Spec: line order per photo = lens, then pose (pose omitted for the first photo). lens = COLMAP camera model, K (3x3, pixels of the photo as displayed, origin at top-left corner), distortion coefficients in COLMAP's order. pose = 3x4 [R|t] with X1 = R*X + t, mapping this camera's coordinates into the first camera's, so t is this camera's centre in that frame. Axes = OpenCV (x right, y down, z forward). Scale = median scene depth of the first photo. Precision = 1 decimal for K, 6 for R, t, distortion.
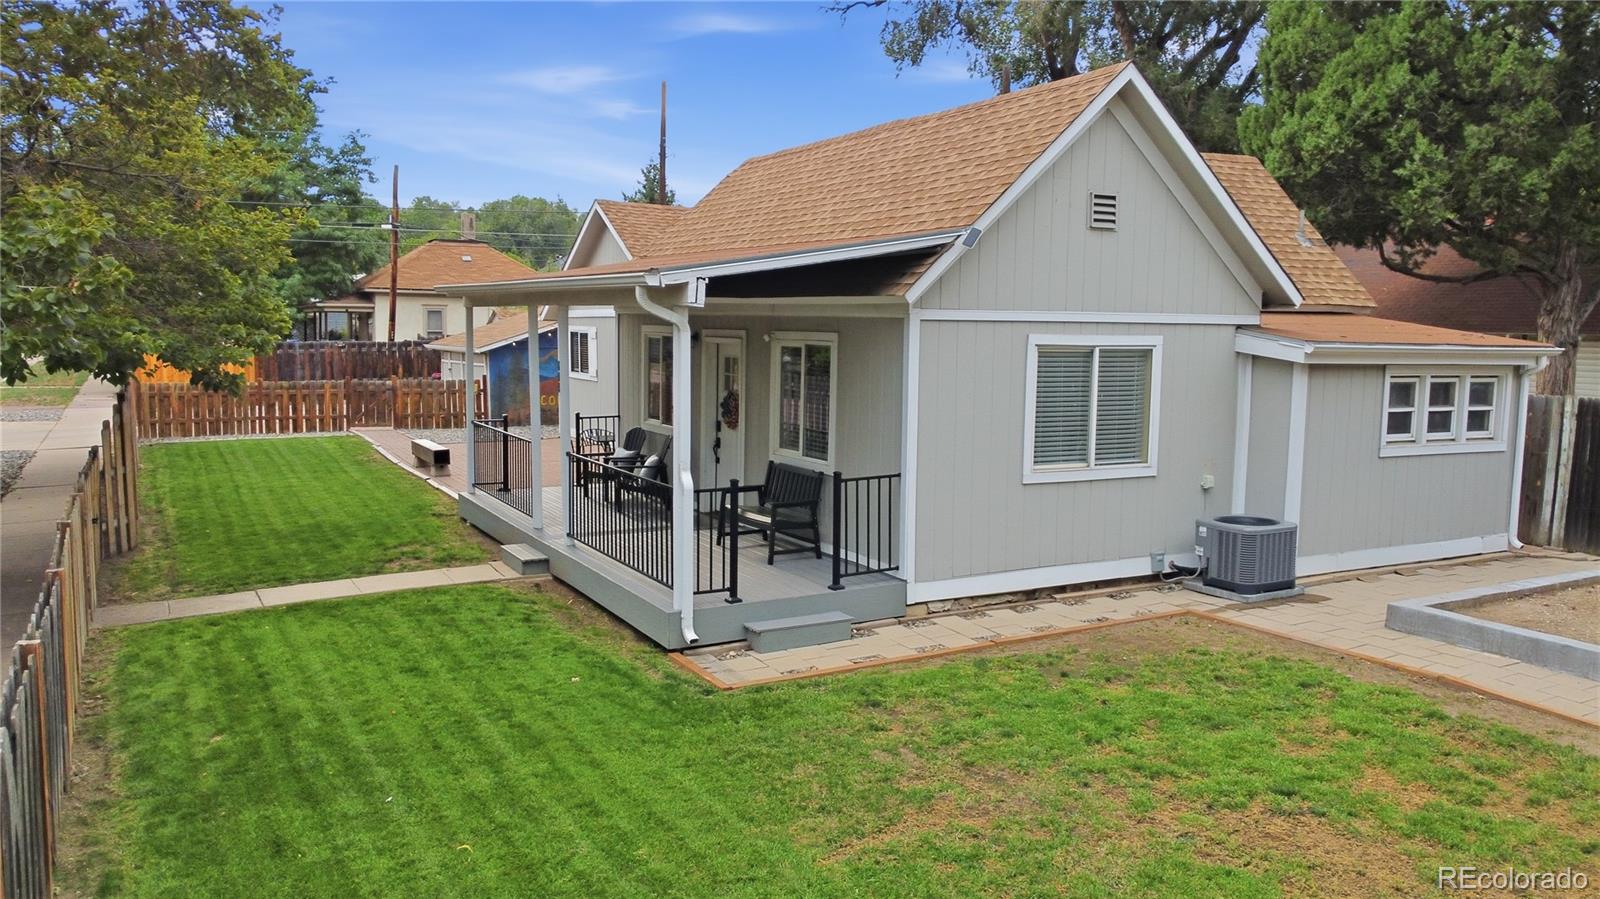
lens RADIAL K [[1208.6, 0, 800.0], [0, 1208.6, 449.5], [0, 0, 1]] dist [0.004319, -0.010651]
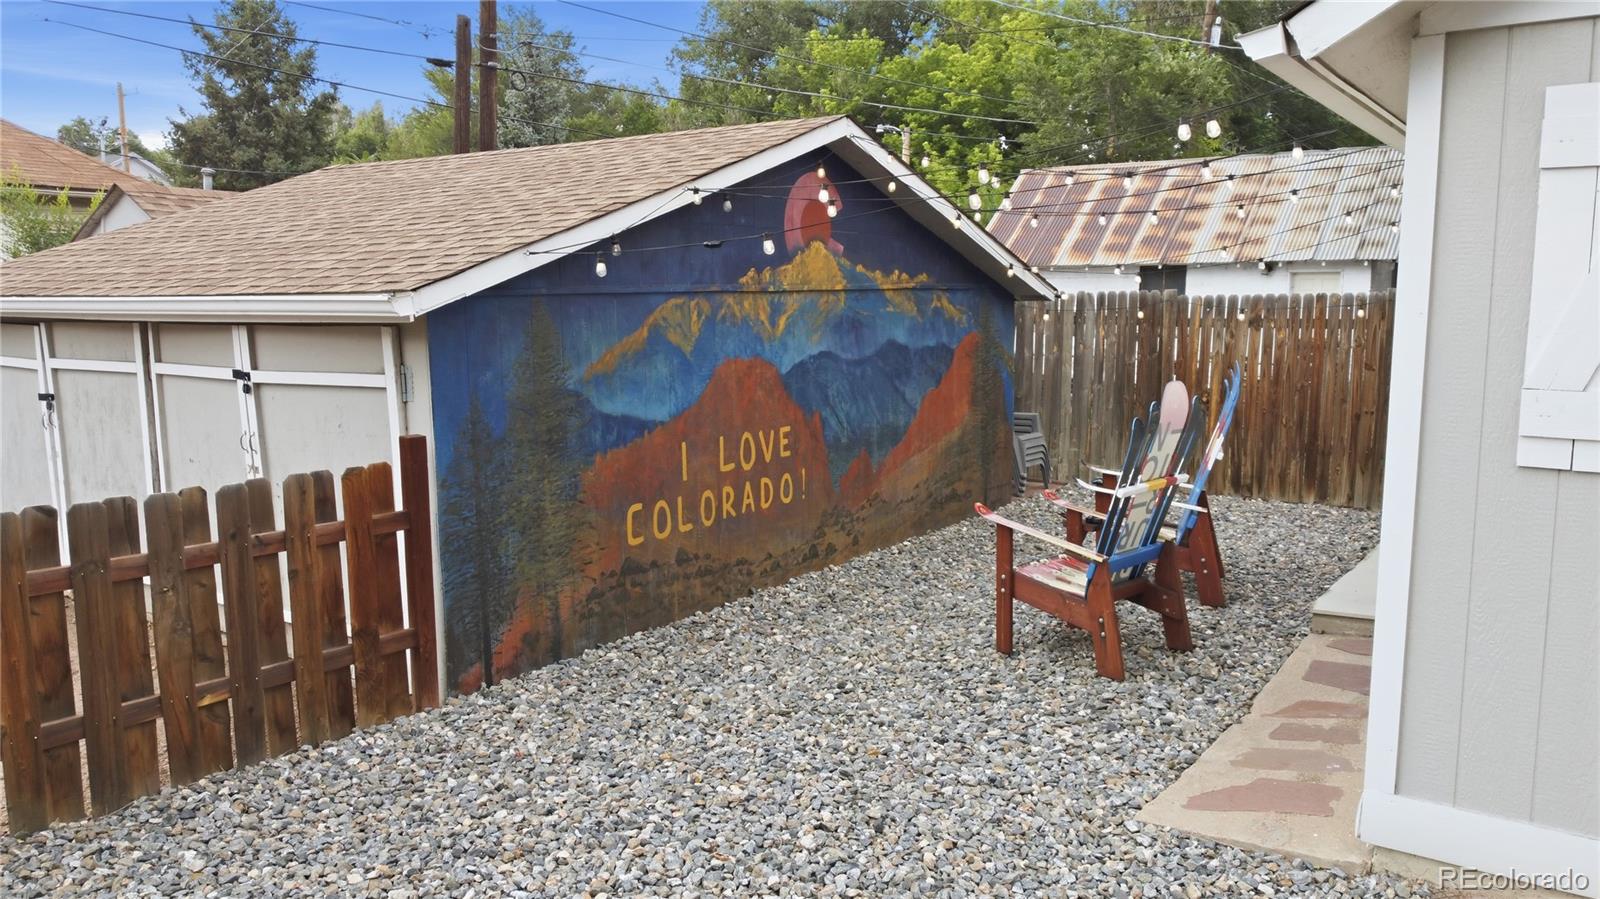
lens RADIAL K [[1208.6, 0, 800.0], [0, 1208.6, 449.5], [0, 0, 1]] dist [0.004319, -0.010651]
pose [[0.905117, -0.063486, 0.420396, -0.685399], [0.054365, 0.997954, 0.033658, -0.150112], [-0.421673, -0.007610, 0.906716, 1.925805]]
